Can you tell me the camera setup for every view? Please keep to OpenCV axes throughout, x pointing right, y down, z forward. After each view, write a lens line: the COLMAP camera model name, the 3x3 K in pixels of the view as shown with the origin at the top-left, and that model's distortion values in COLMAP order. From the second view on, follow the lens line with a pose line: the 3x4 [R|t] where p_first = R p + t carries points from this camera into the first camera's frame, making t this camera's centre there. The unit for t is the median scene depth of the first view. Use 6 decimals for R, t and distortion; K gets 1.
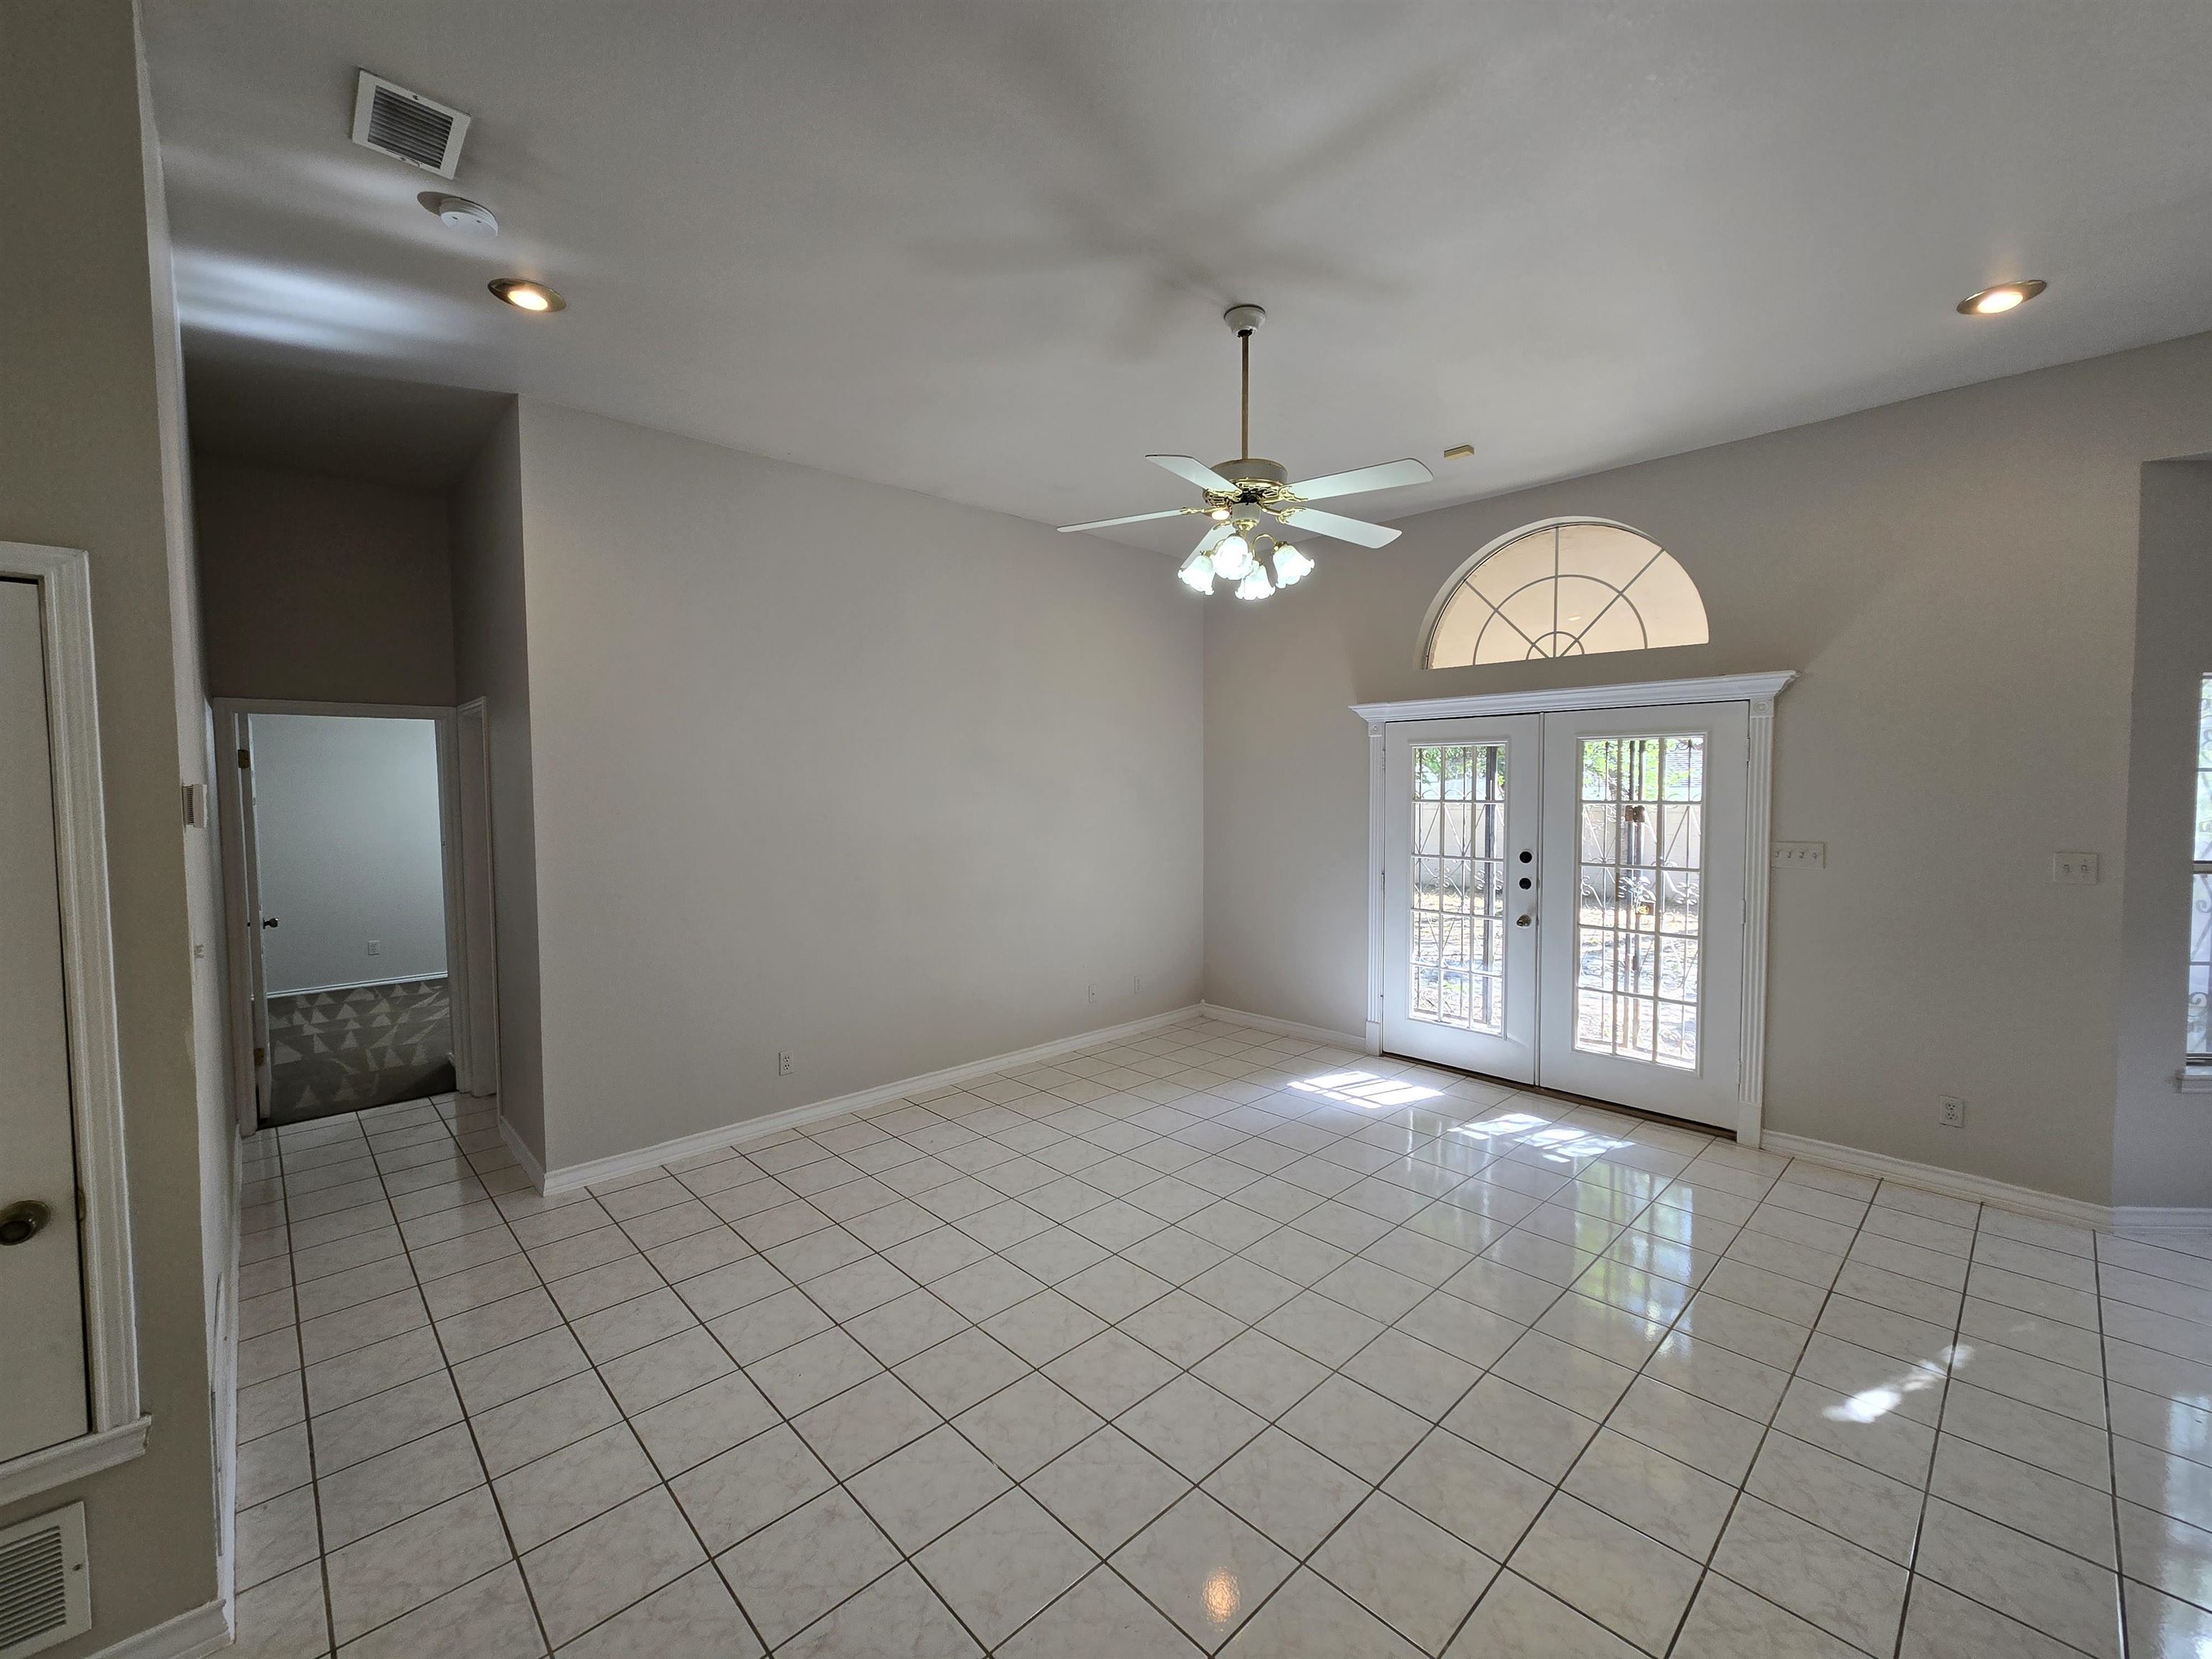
lens RADIAL K [[908.7, 0, 1120.8], [0, 908.7, 826.3], [0, 0, 1]] dist [0.001093, -0.000124]
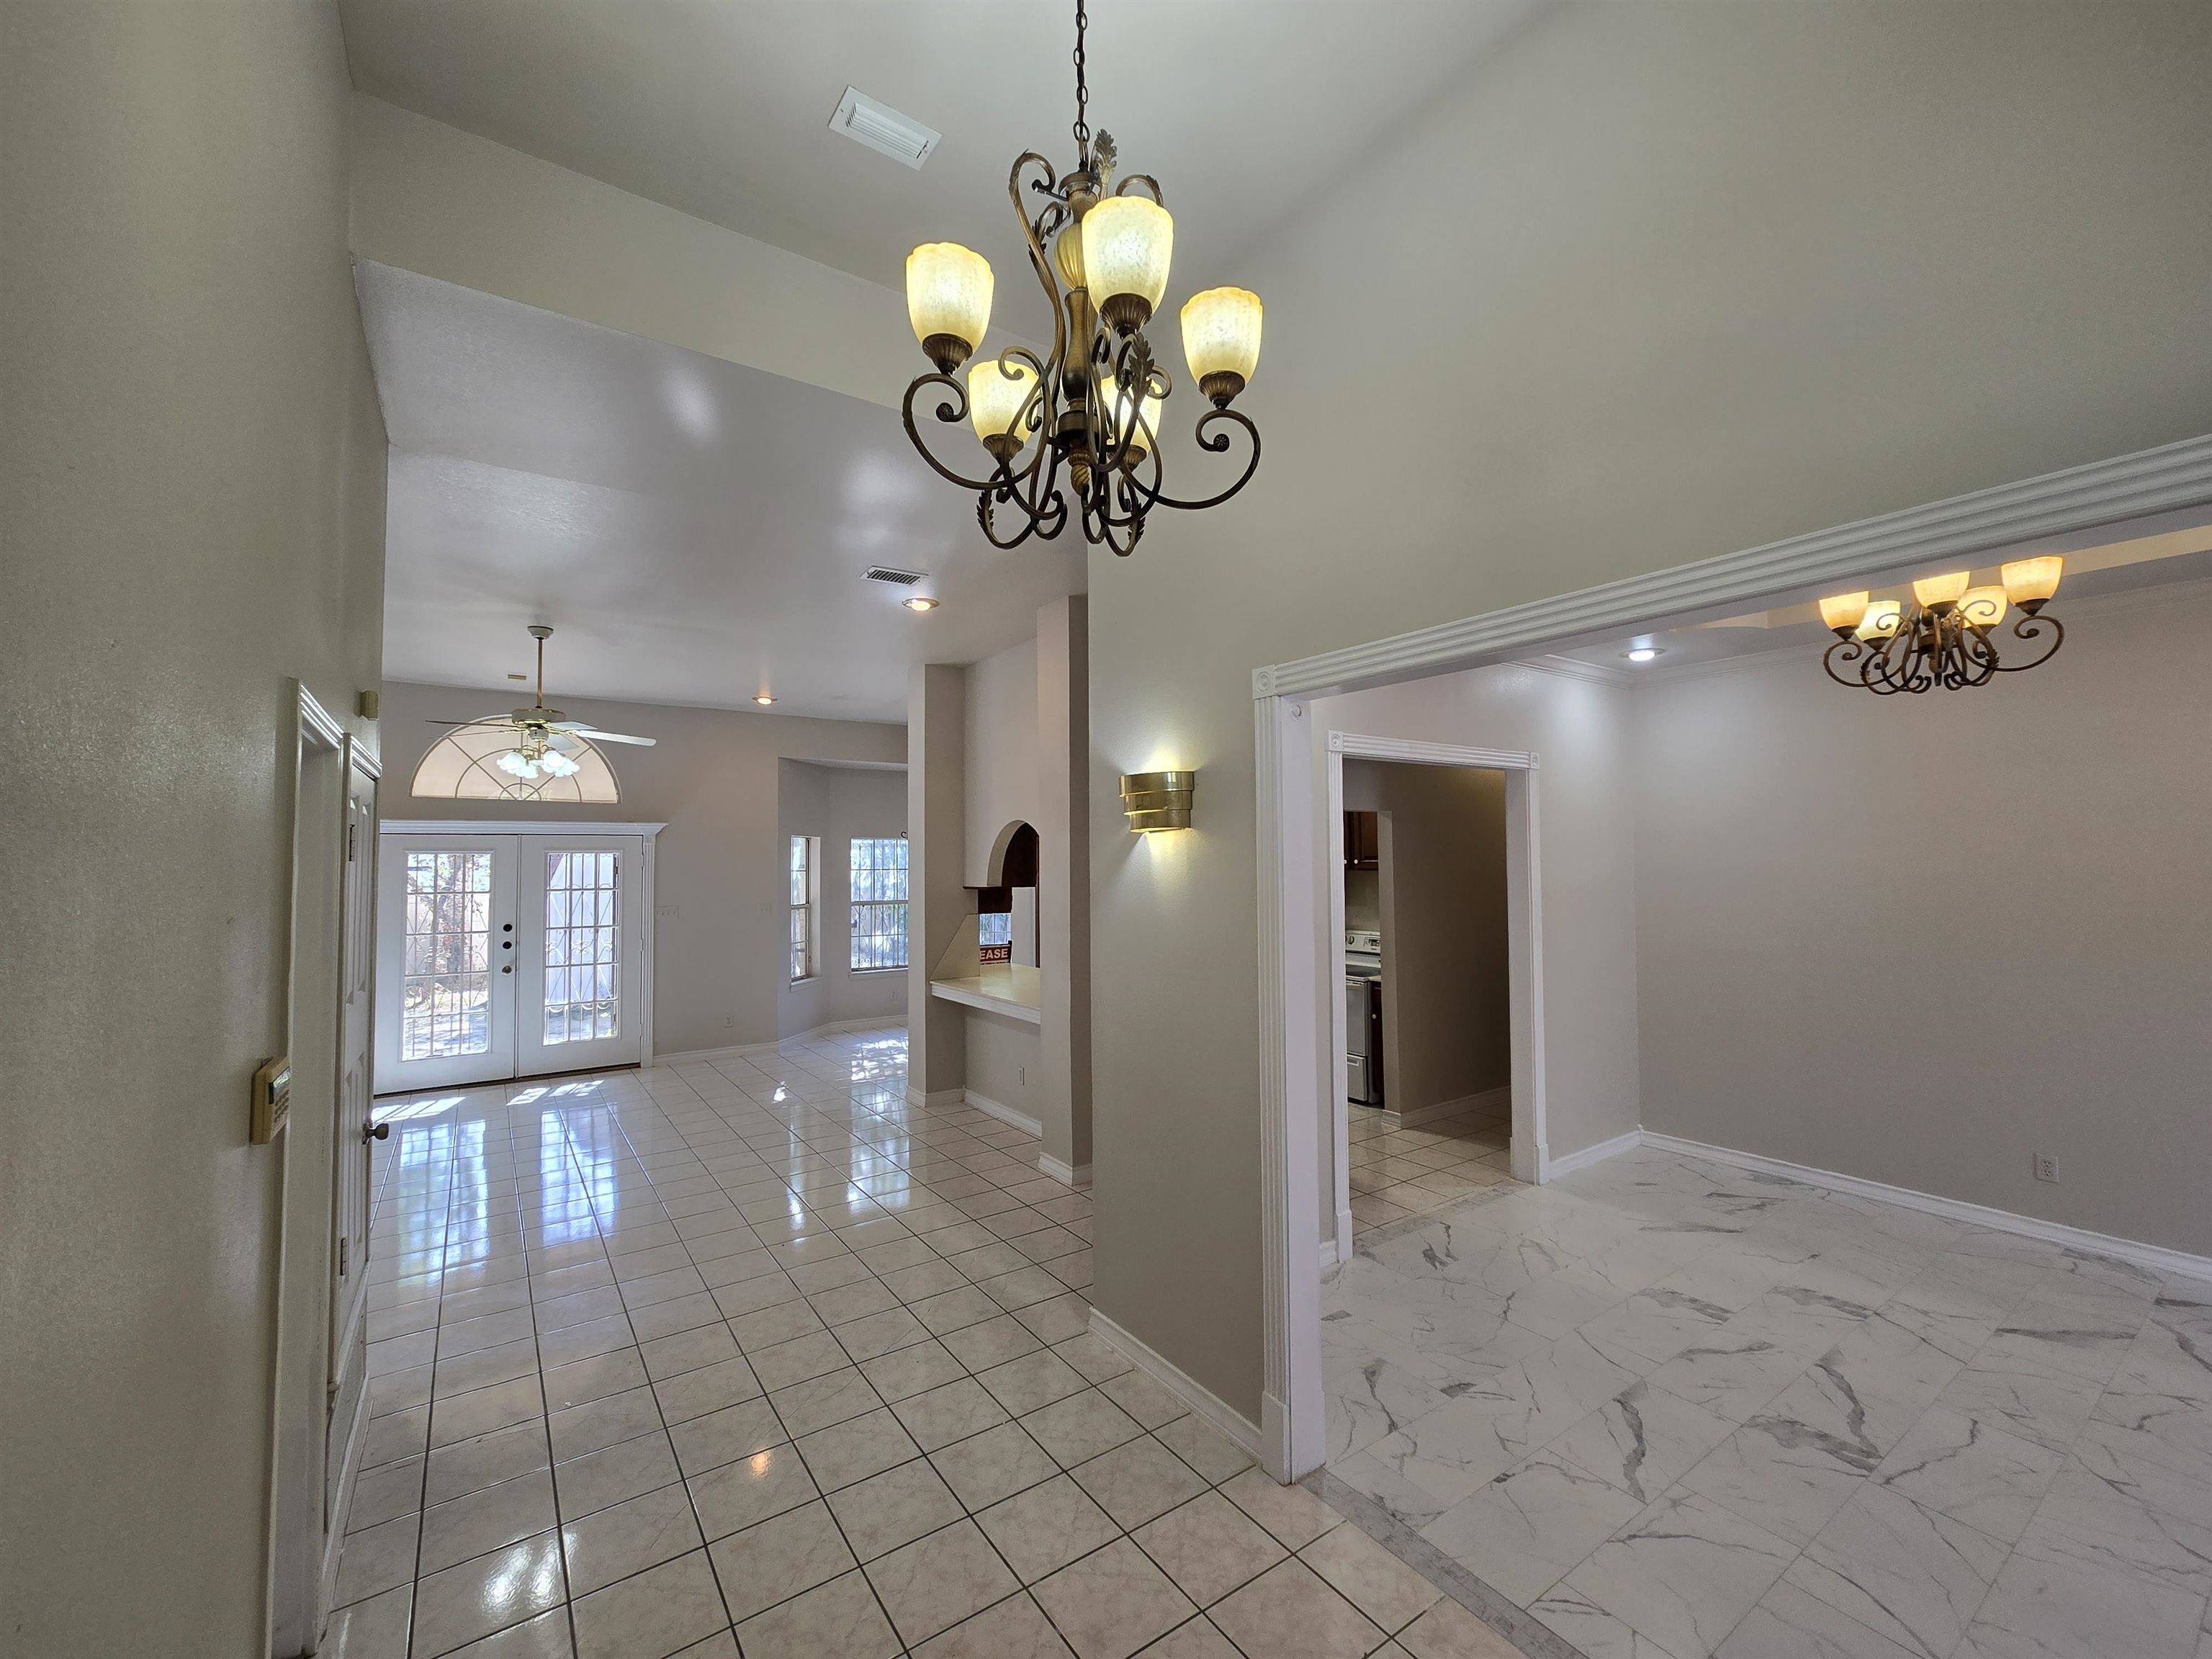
lens RADIAL K [[908.7, 0, 1116.5], [0, 908.7, 828.9], [0, 0, 1]] dist [0.001093, -0.000124]
pose [[0.154291, 0.041426, 0.987157, -1.040993], [0.053473, 0.997306, -0.050210, -0.000446], [-0.986577, 0.060533, 0.151661, -0.288883]]
